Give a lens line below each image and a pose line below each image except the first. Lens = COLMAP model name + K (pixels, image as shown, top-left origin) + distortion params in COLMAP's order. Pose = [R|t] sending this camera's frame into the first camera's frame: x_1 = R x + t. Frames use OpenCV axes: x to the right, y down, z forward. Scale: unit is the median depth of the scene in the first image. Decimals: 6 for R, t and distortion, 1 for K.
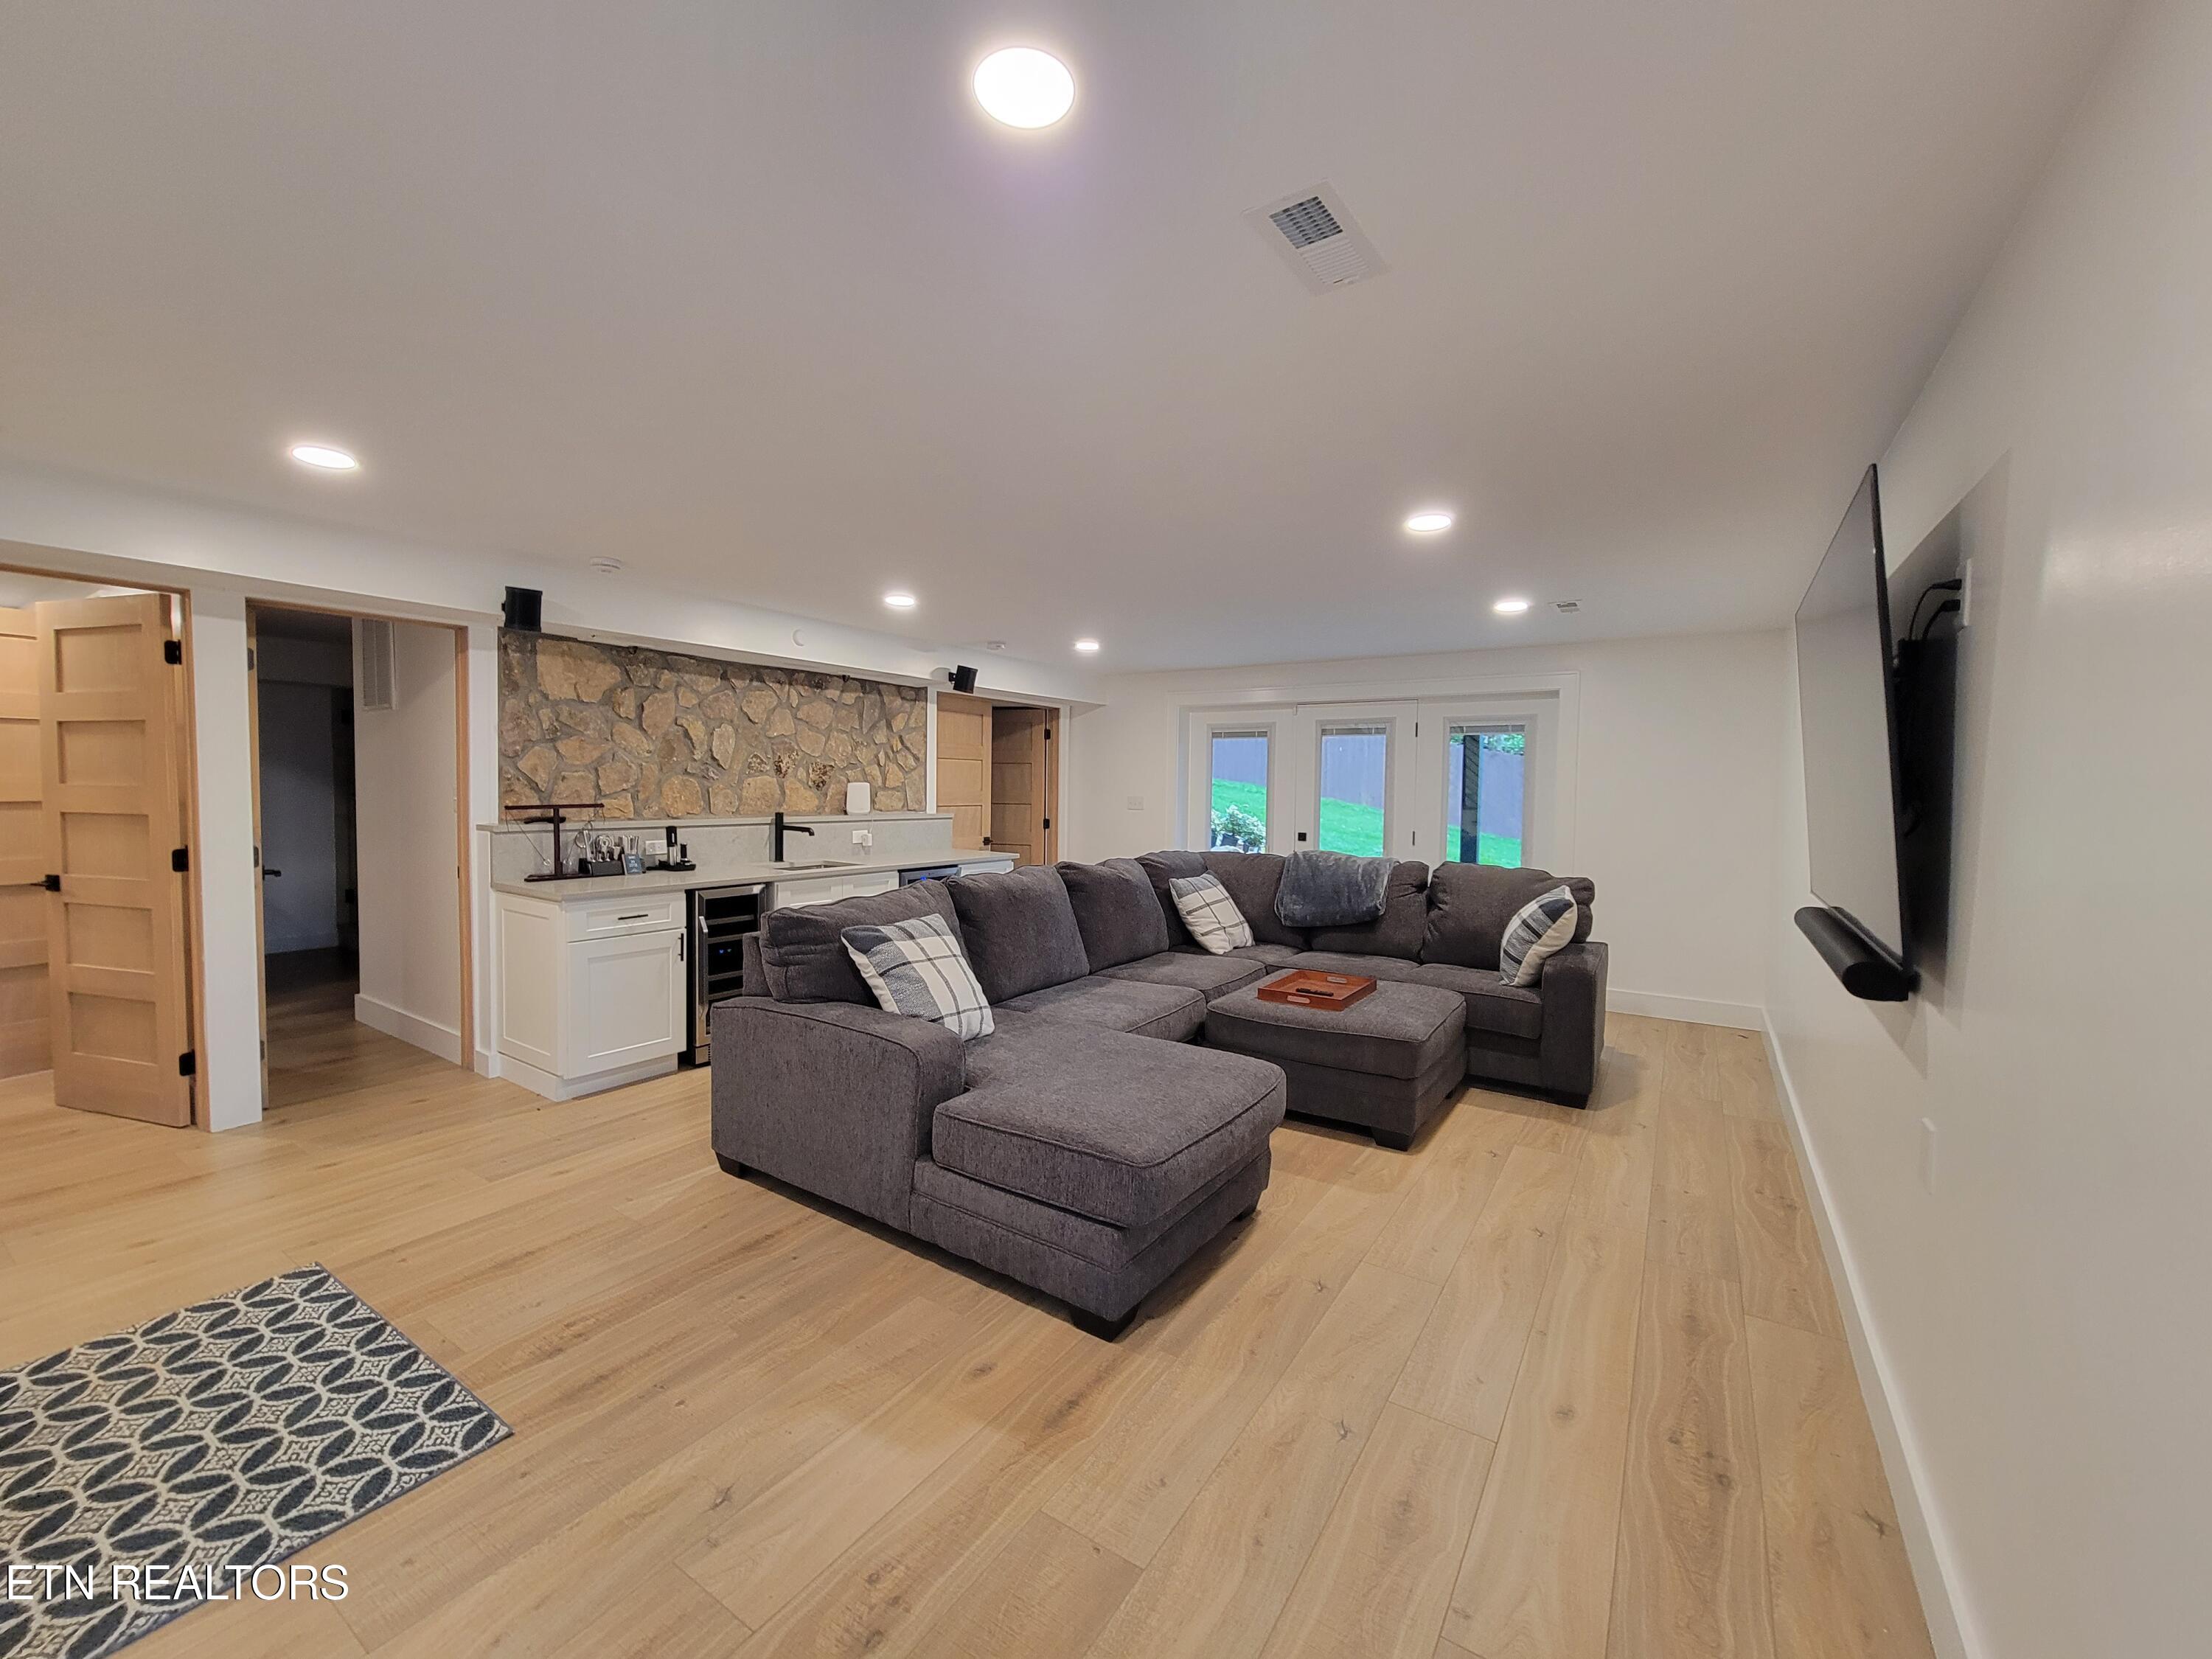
lens RADIAL K [[899.4, 0, 1099.5], [0, 899.4, 829.3], [0, 0, 1]] dist [-0.001914, -0.002197]
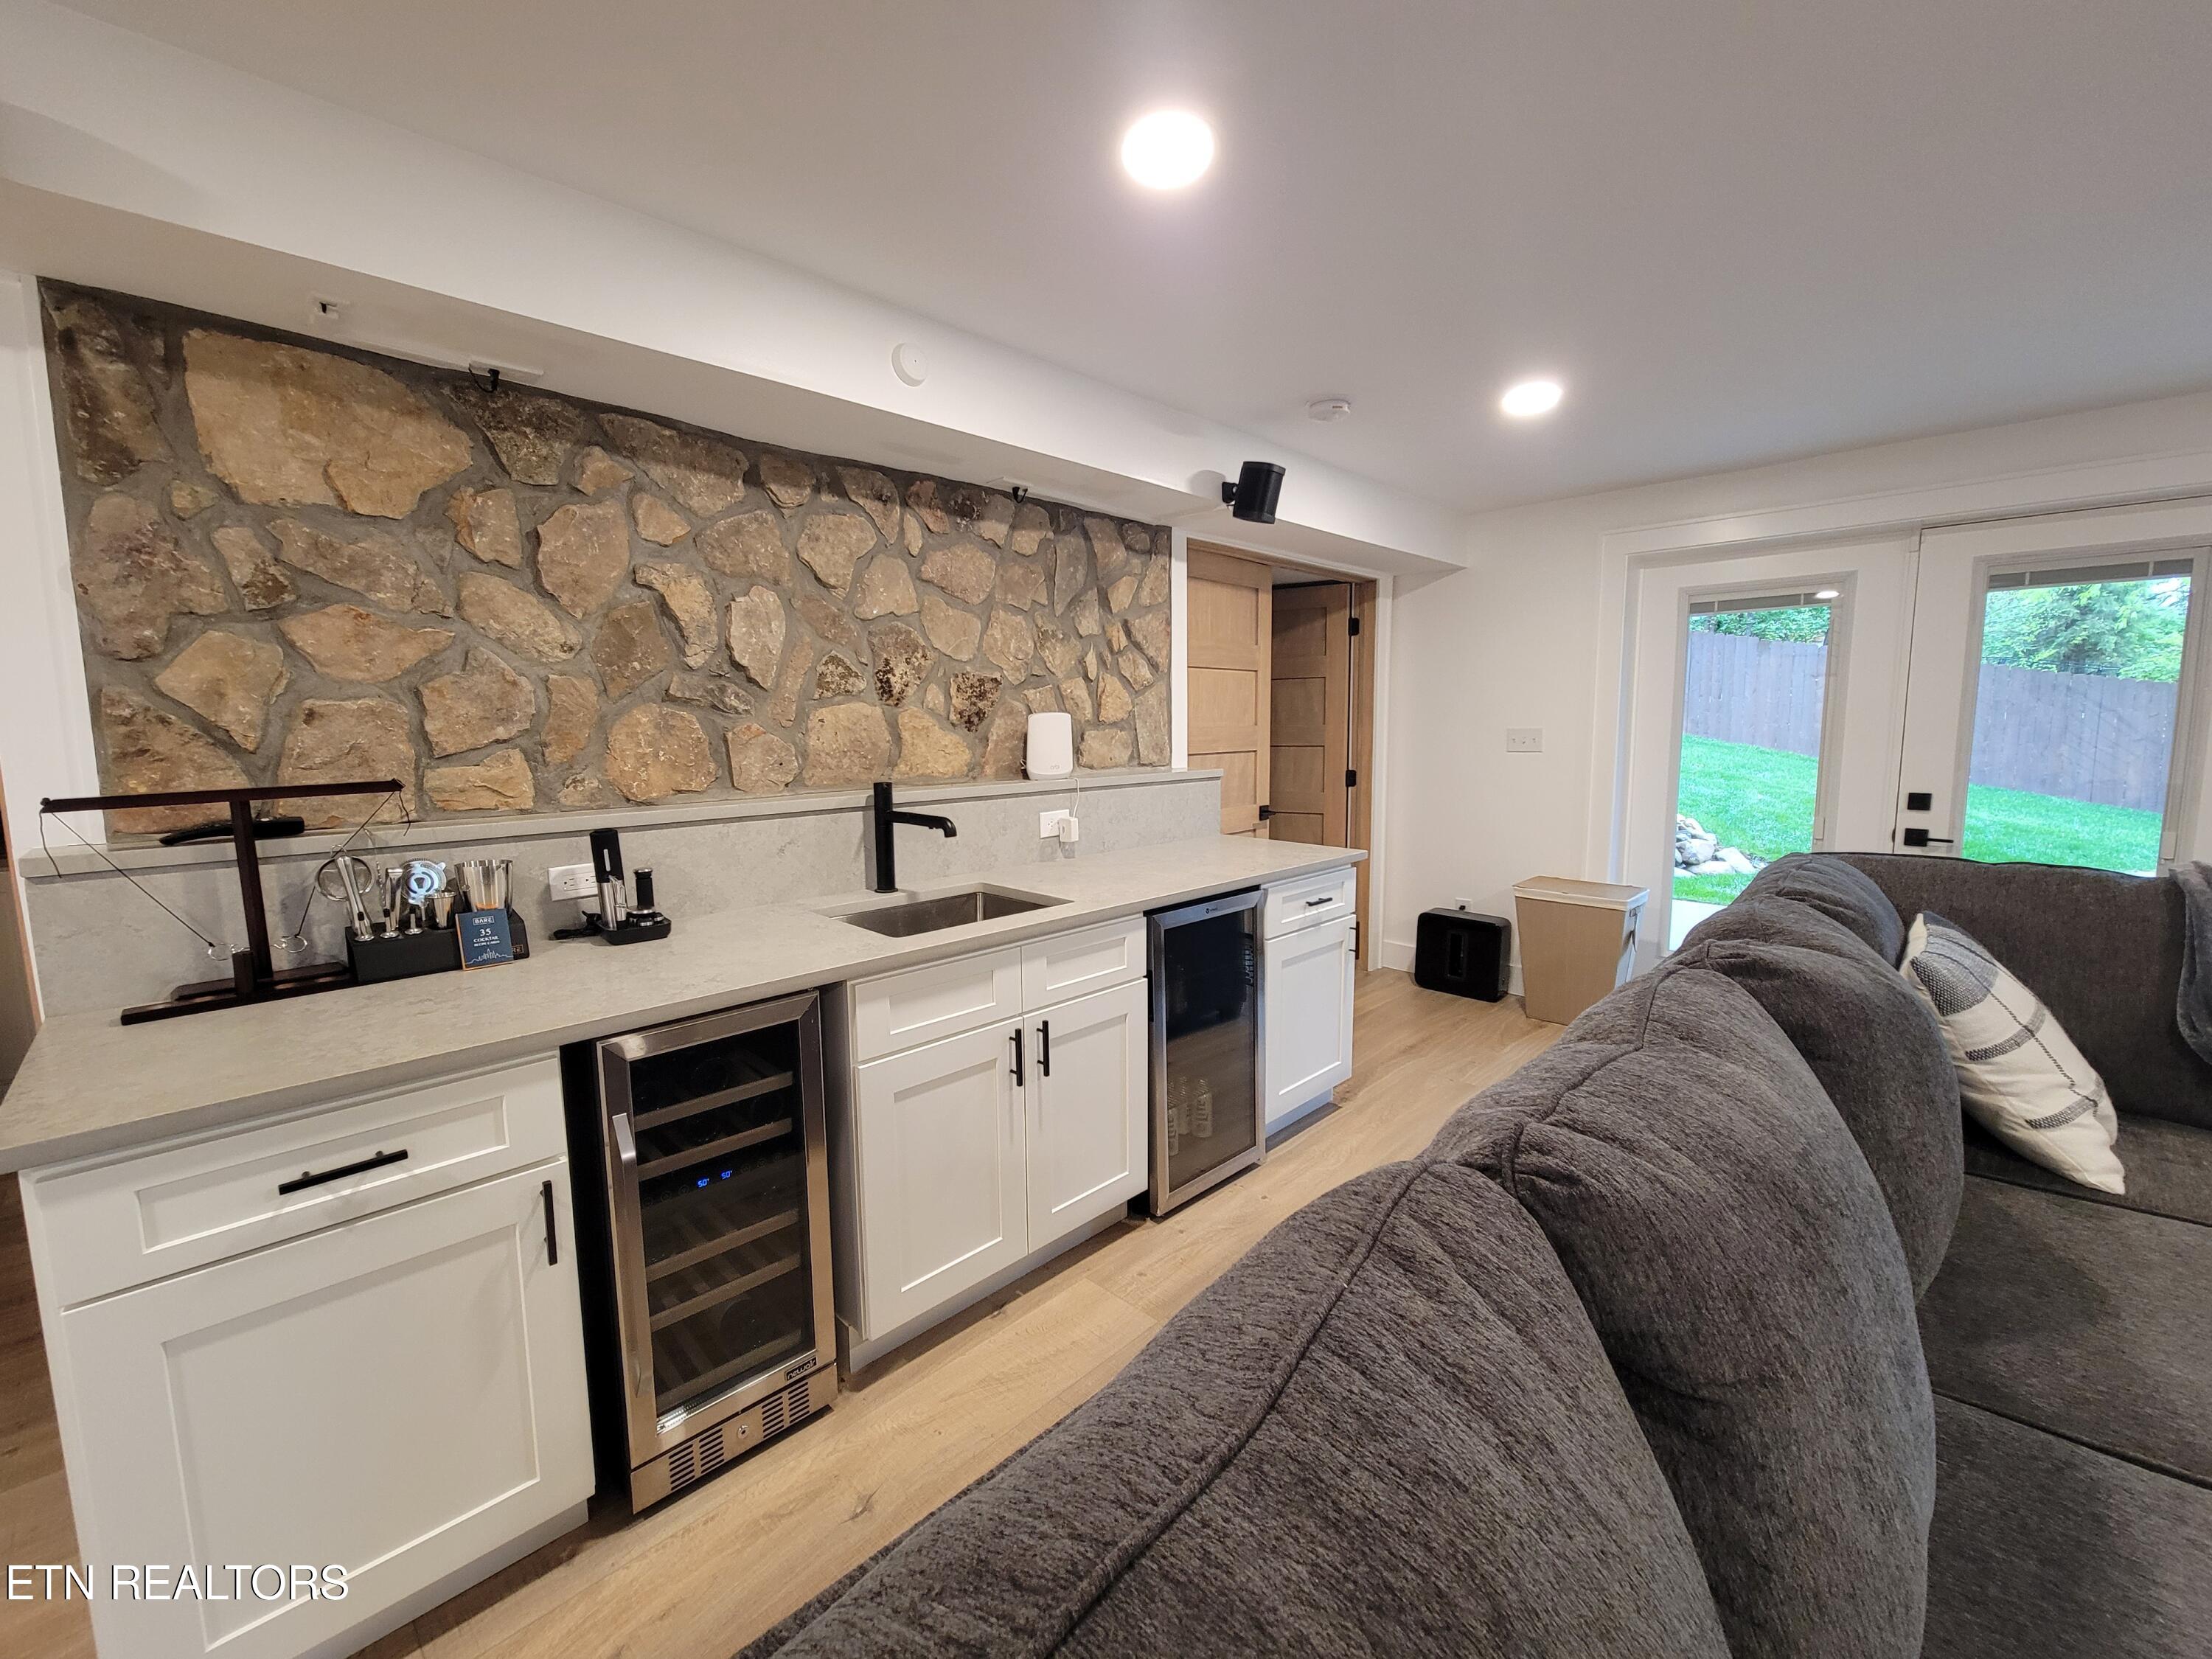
lens RADIAL K [[899.4, 0, 1103.2], [0, 899.4, 829.7], [0, 0, 1]] dist [-0.001914, -0.002197]
pose [[0.981331, -0.004889, -0.192264, -0.164546], [0.018202, 0.997551, 0.067539, -0.023936], [0.191462, -0.069778, 0.979016, 0.589921]]
